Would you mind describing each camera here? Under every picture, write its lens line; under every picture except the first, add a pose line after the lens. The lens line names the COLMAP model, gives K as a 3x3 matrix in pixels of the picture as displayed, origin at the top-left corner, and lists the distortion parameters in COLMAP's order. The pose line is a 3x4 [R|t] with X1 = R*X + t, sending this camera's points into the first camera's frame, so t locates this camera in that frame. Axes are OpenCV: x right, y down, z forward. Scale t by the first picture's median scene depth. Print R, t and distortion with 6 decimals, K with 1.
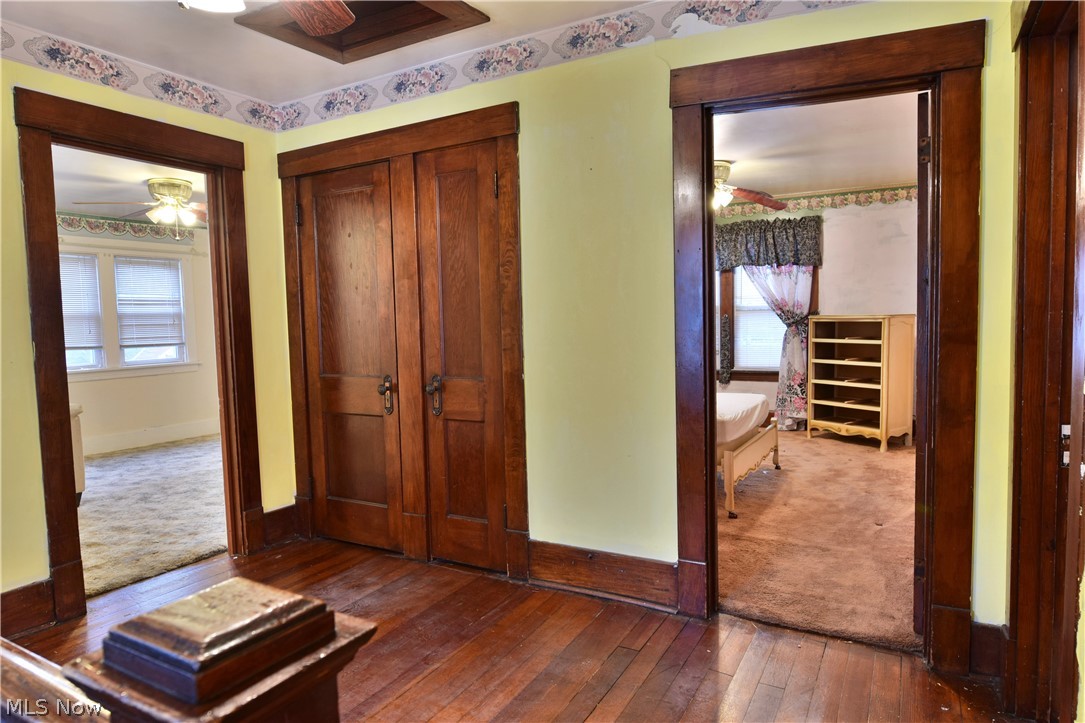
lens RADIAL K [[659.8, 0, 545.9], [0, 659.8, 363.4], [0, 0, 1]] dist [-0.012735, -0.004789]
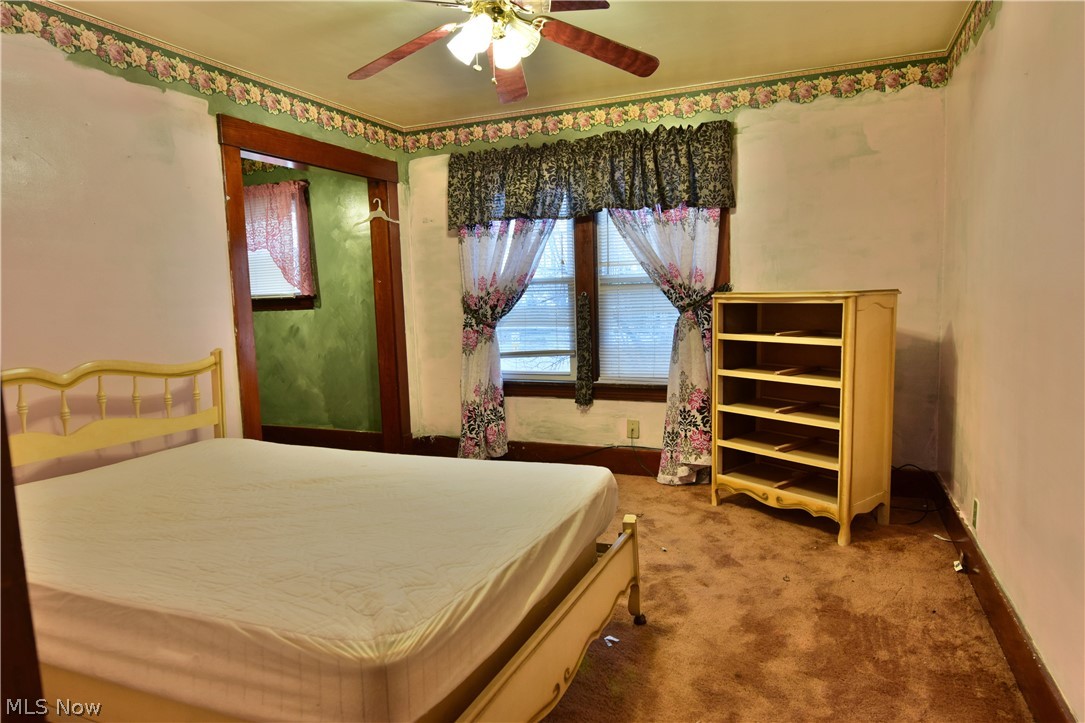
lens RADIAL K [[659.8, 0, 545.9], [0, 659.8, 363.4], [0, 0, 1]] dist [-0.012735, -0.004789]
pose [[0.994564, -0.017924, 0.102575, 0.187999], [0.014466, 0.999305, 0.034355, -0.031904], [-0.103120, -0.032685, 0.994132, 0.426717]]
